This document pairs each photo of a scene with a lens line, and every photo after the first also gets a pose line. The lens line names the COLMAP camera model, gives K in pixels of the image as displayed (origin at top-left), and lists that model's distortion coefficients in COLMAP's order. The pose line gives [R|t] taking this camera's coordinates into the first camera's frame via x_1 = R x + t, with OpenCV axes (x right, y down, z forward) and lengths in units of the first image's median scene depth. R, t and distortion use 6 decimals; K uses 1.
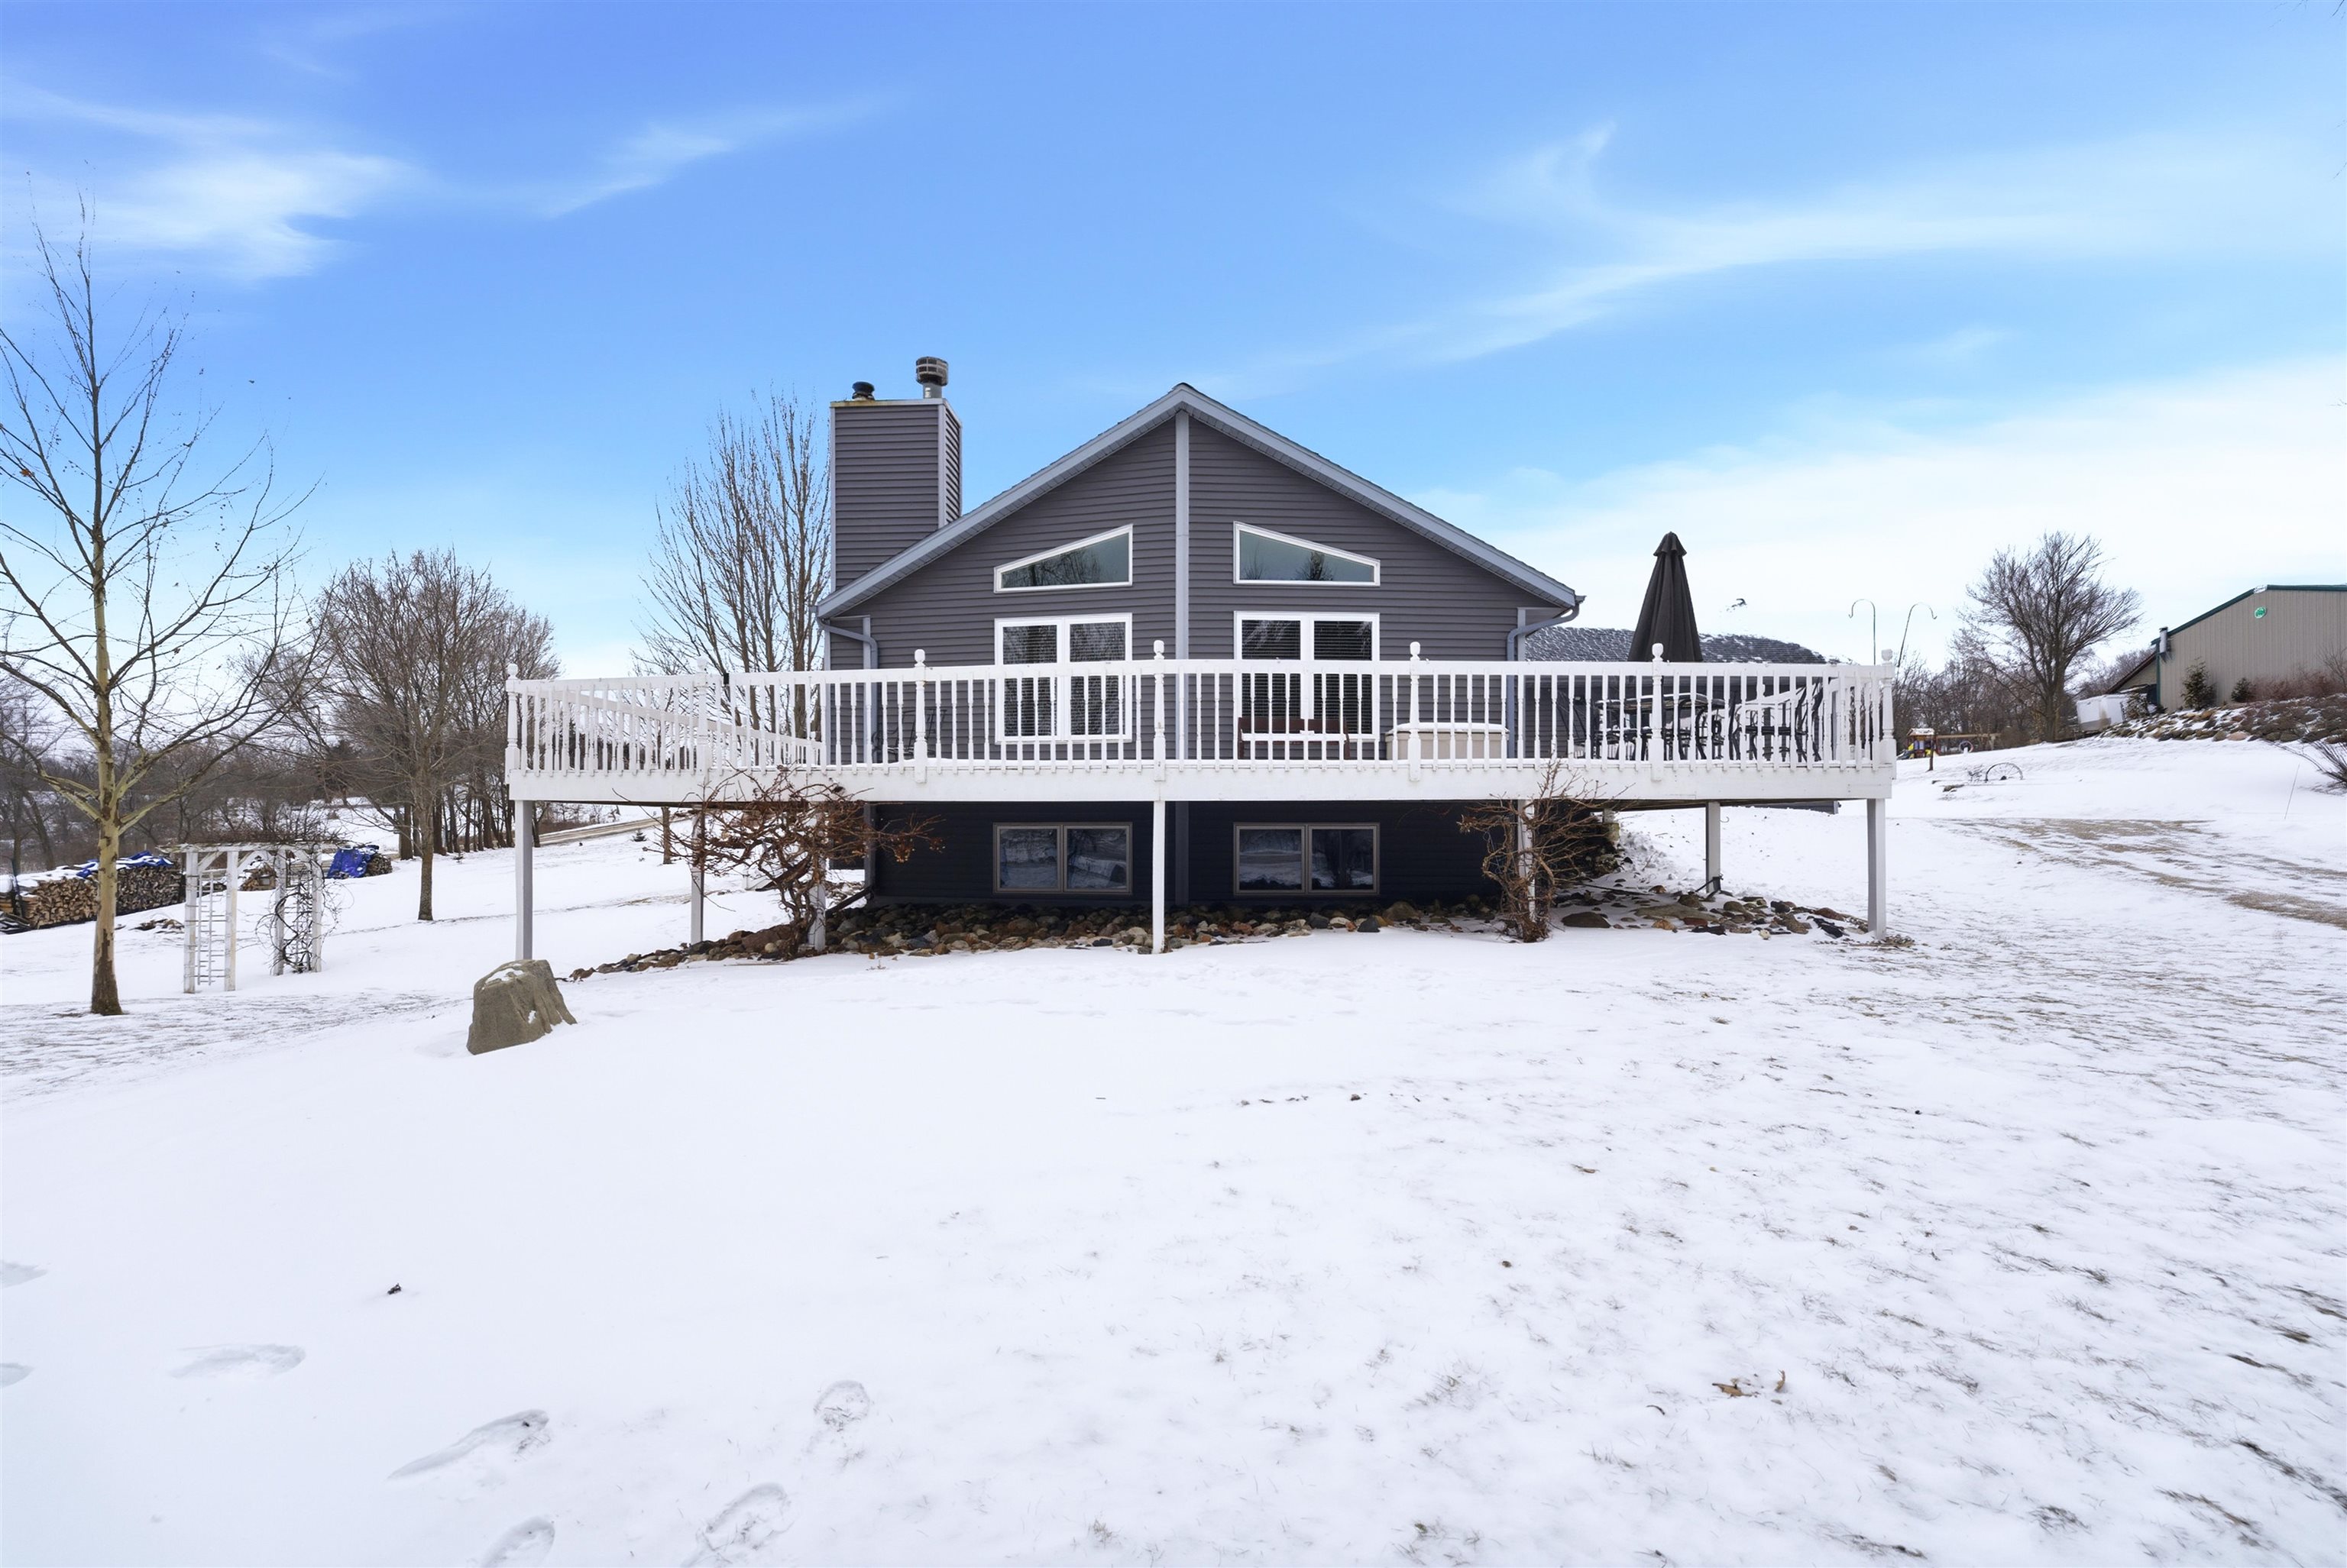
lens RADIAL K [[1032.2, 0, 1173.5], [0, 1032.2, 796.4], [0, 0, 1]] dist [-0.000245, -0.000036]
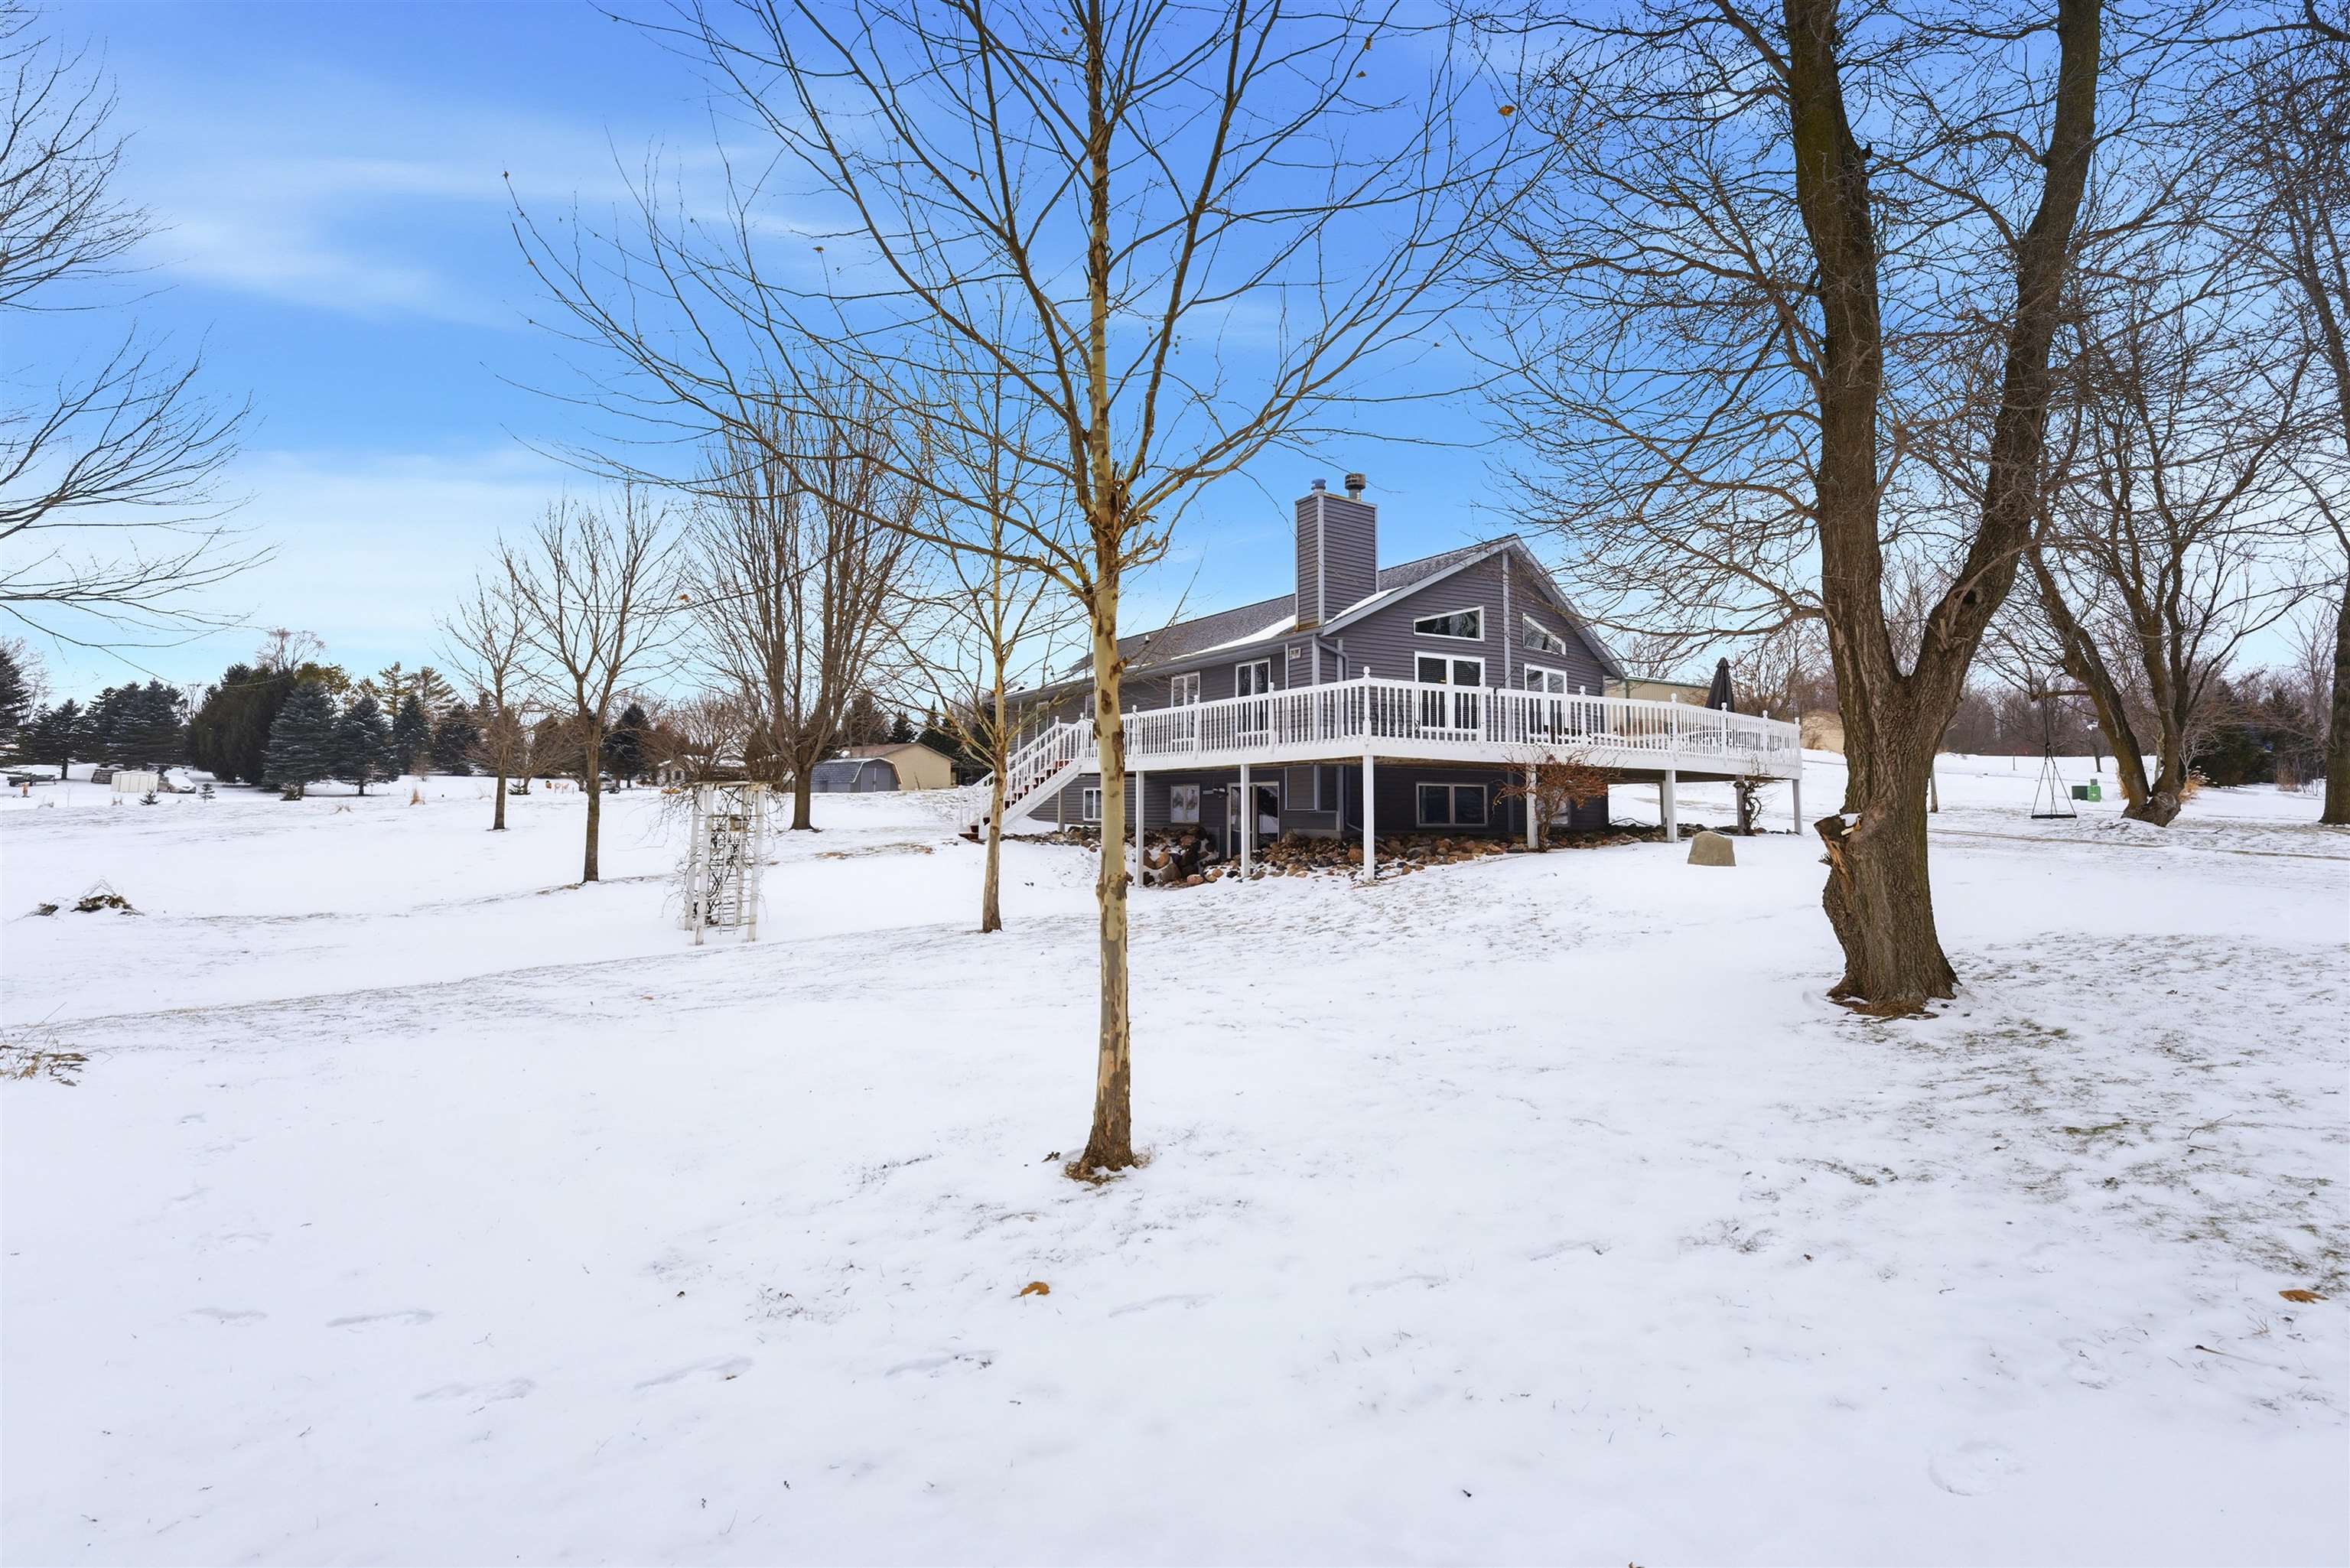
lens RADIAL K [[1005.7, 0, 1177.5], [0, 1005.7, 753.7], [0, 0, 1]] dist [0.000267, 0.000008]
pose [[0.774241, 0.030217, 0.632169, -1.431958], [-0.024993, 0.999540, -0.017168, 0.021830], [-0.632397, -0.002508, 0.774641, 0.017726]]
